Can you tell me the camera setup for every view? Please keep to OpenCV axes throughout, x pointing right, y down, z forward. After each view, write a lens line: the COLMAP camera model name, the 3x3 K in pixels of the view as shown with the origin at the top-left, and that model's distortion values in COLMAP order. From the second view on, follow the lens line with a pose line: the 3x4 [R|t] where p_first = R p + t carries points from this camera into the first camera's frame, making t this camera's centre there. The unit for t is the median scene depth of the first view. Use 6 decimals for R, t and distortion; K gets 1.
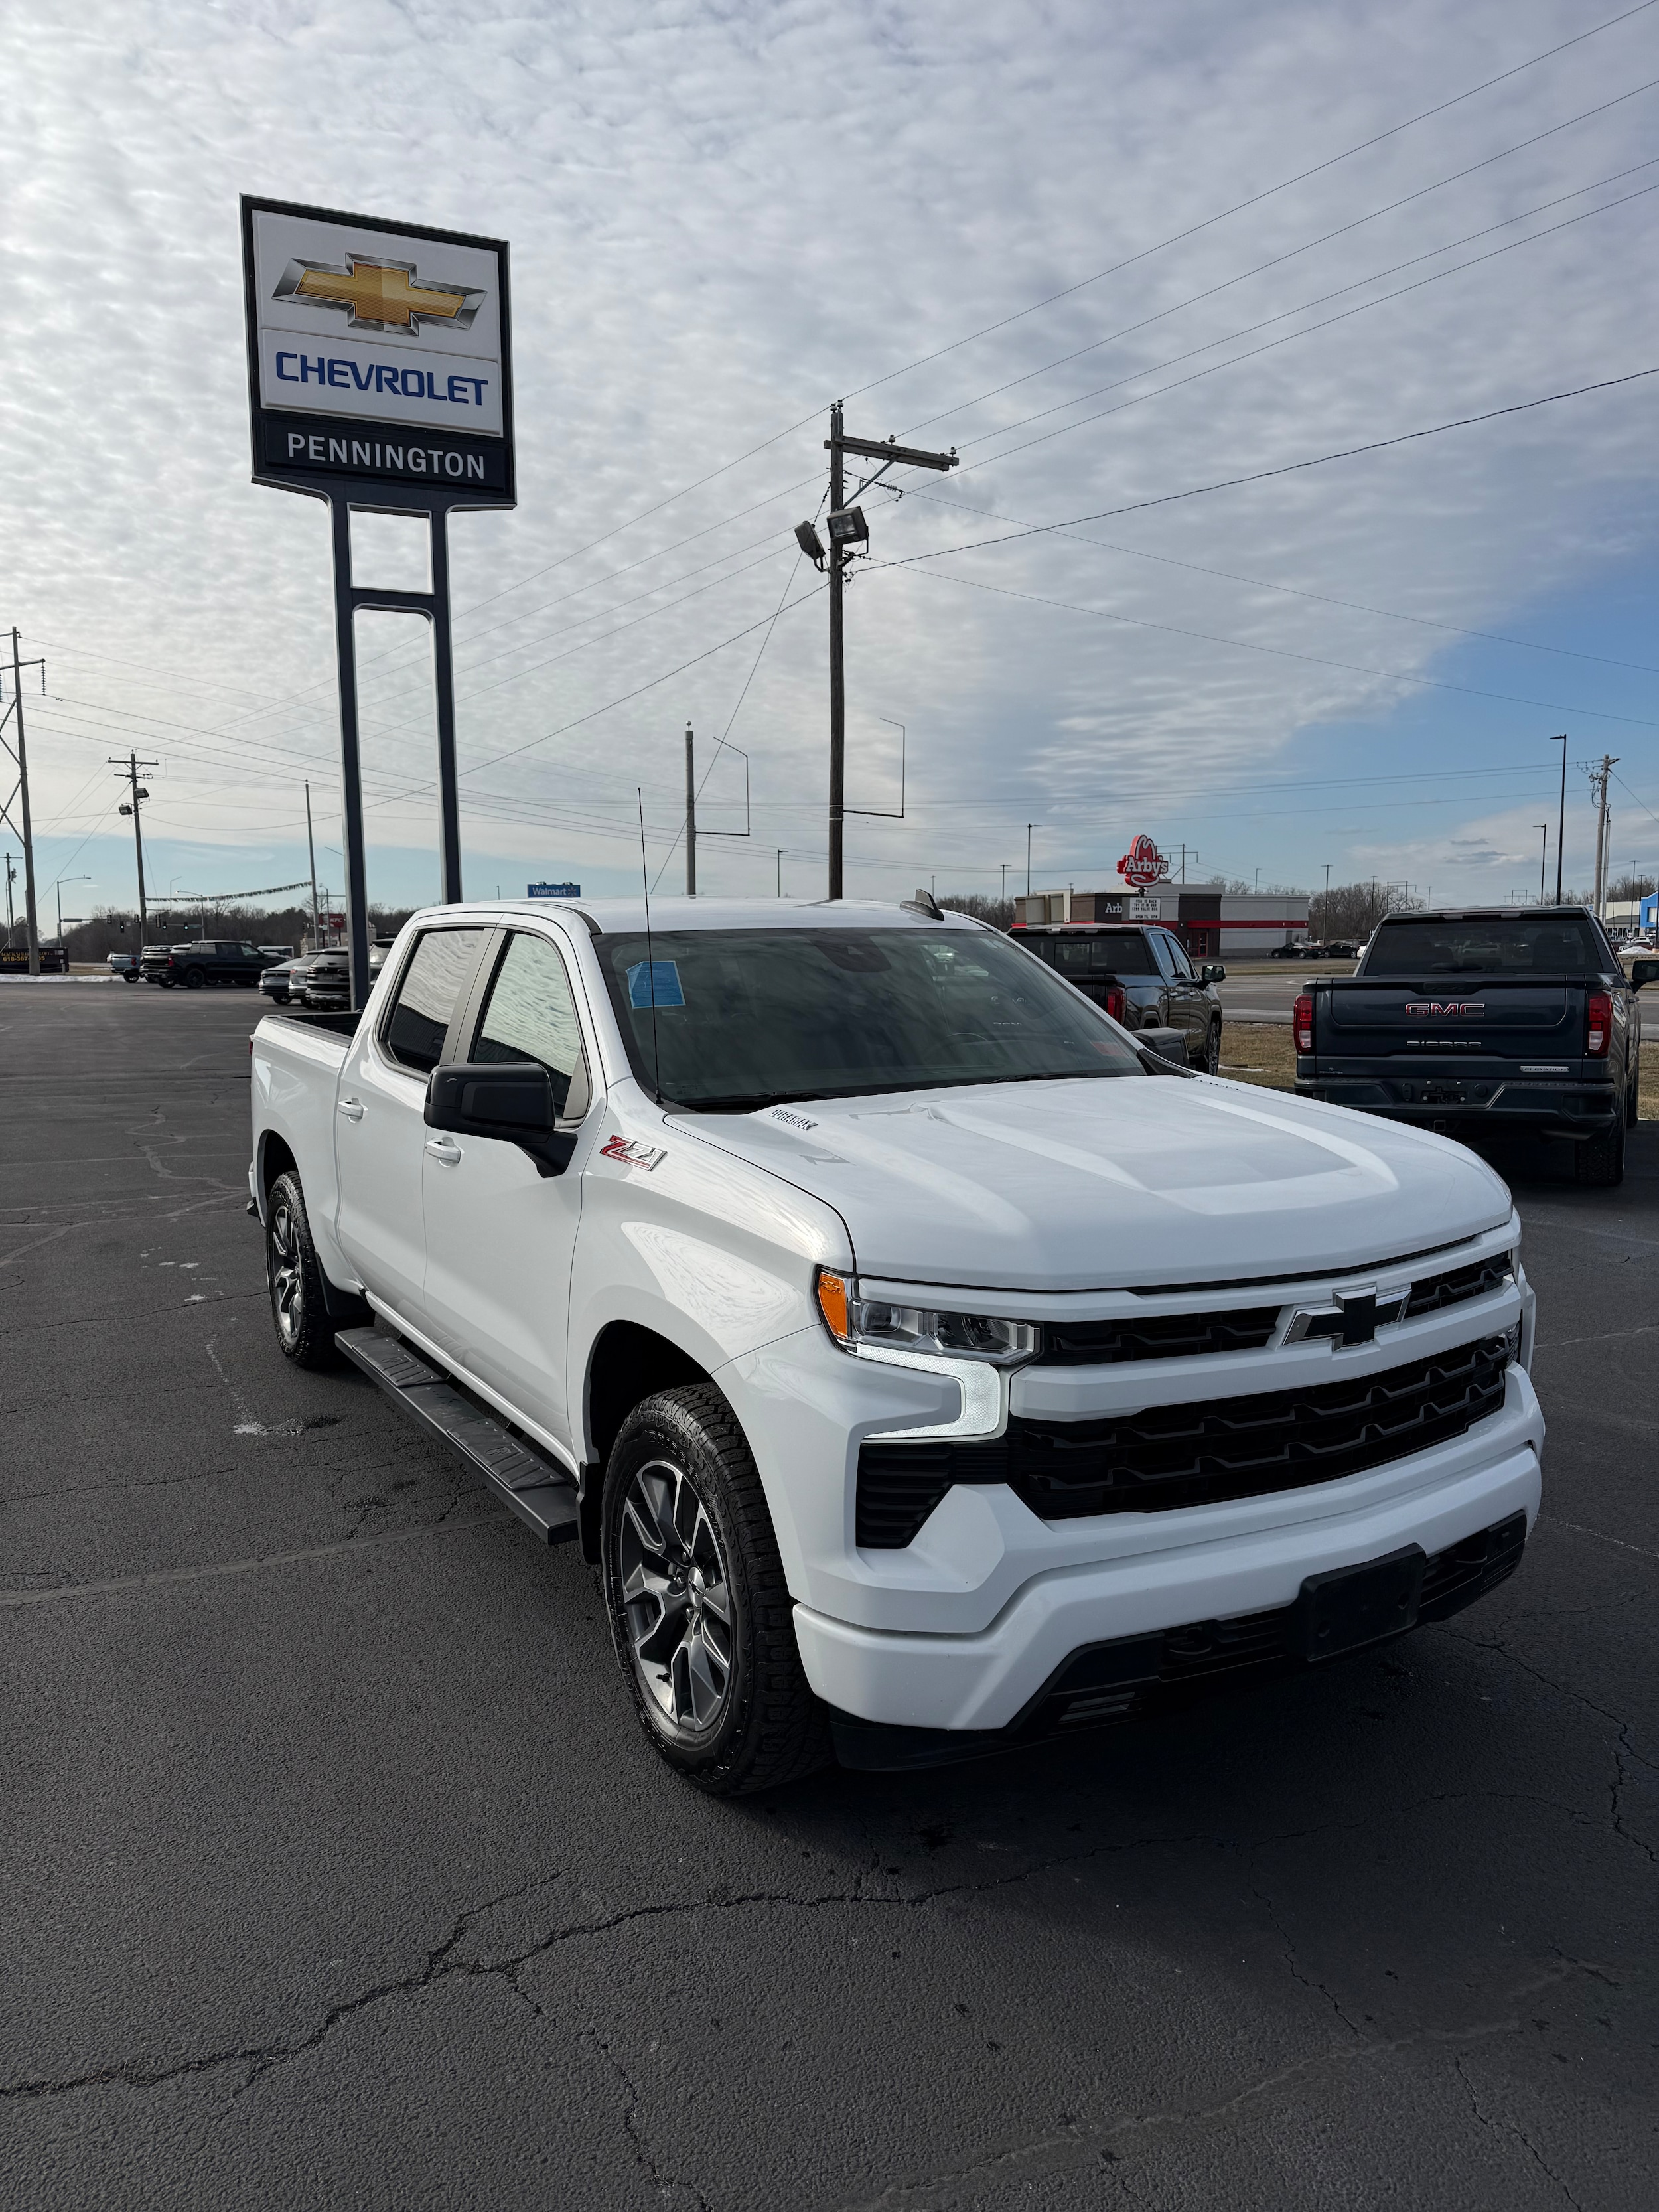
lens RADIAL K [[1643.3, 0, 835.6], [0, 1643.3, 1123.6], [0, 0, 1]] dist [0.007285, 0.007863]
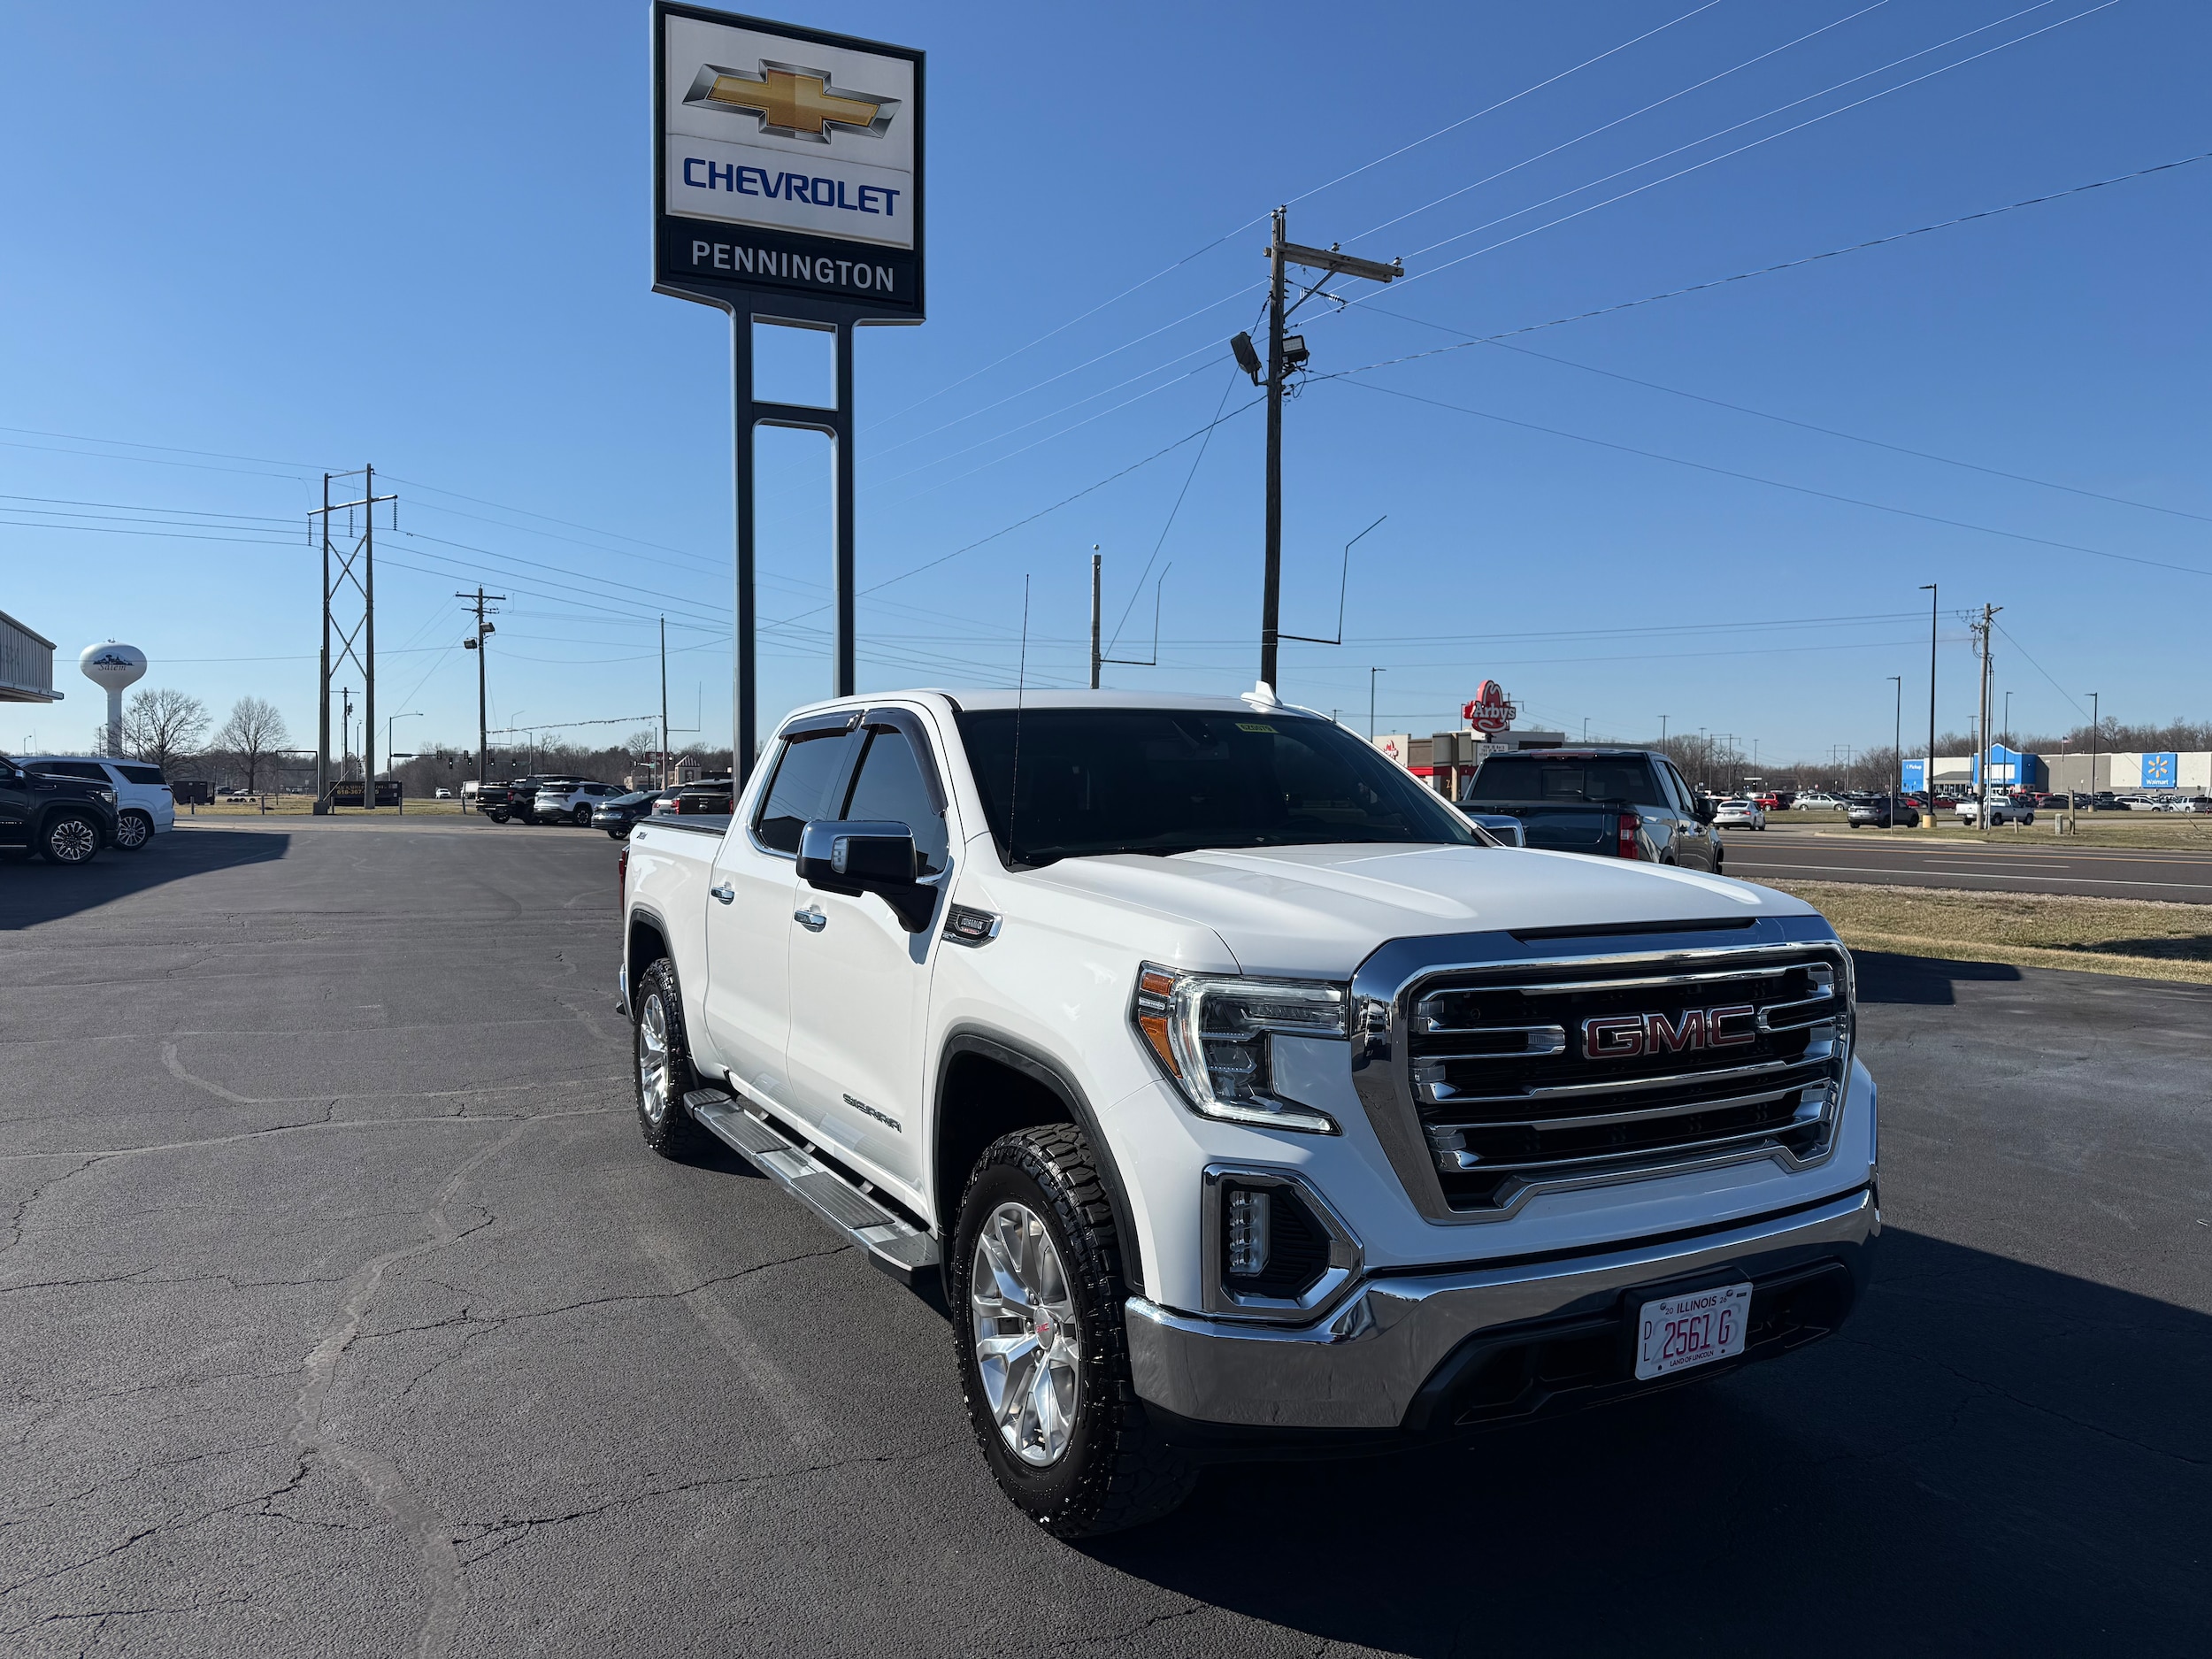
lens RADIAL K [[1592.9, 0, 1095.2], [0, 1592.9, 844.6], [0, 0, 1]] dist [0.063012, -0.118922]
pose [[0.999776, 0.013324, -0.016449, -0.078904], [-0.014517, 0.997104, -0.074658, -0.005597], [0.015407, 0.074880, 0.997074, 0.104237]]
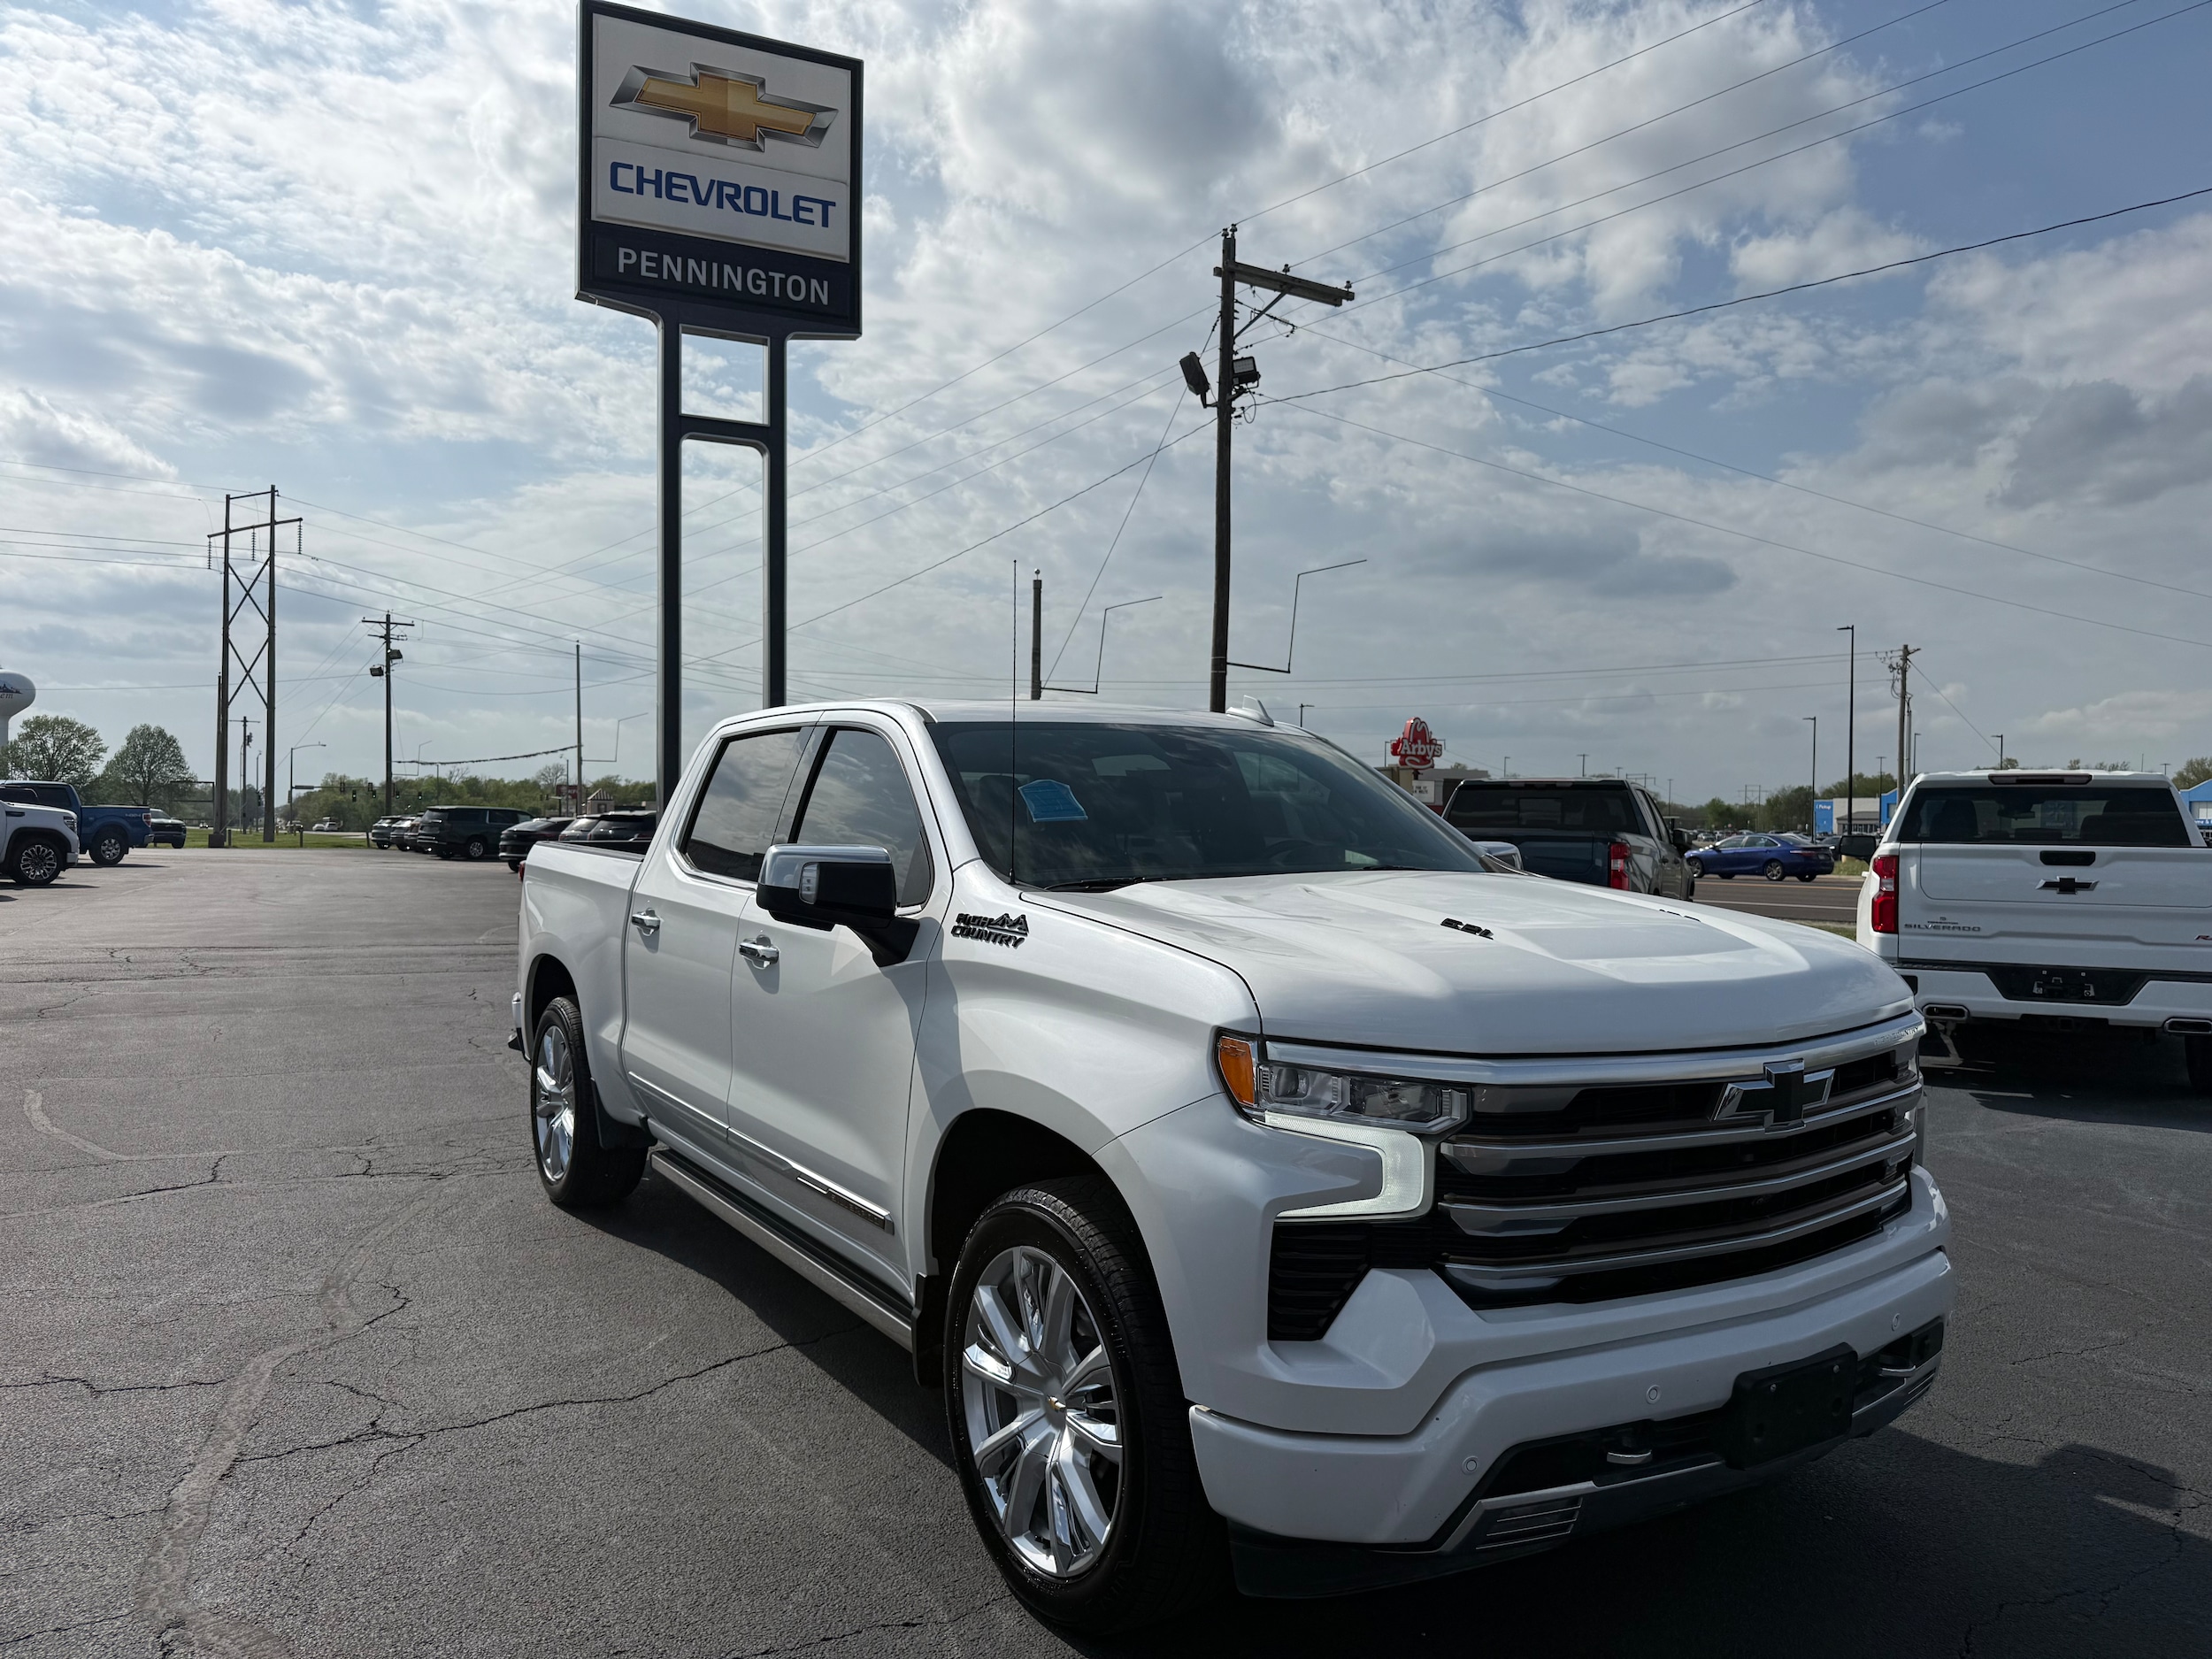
lens RADIAL K [[1602.4, 0, 1098.6], [0, 1602.4, 864.6], [0, 0, 1]] dist [-0.002615, -0.009138]
pose [[0.999177, 0.016880, 0.036892, -0.092314], [-0.013625, 0.996134, -0.086780, -0.005334], [-0.038214, 0.086206, 0.995544, 0.134912]]
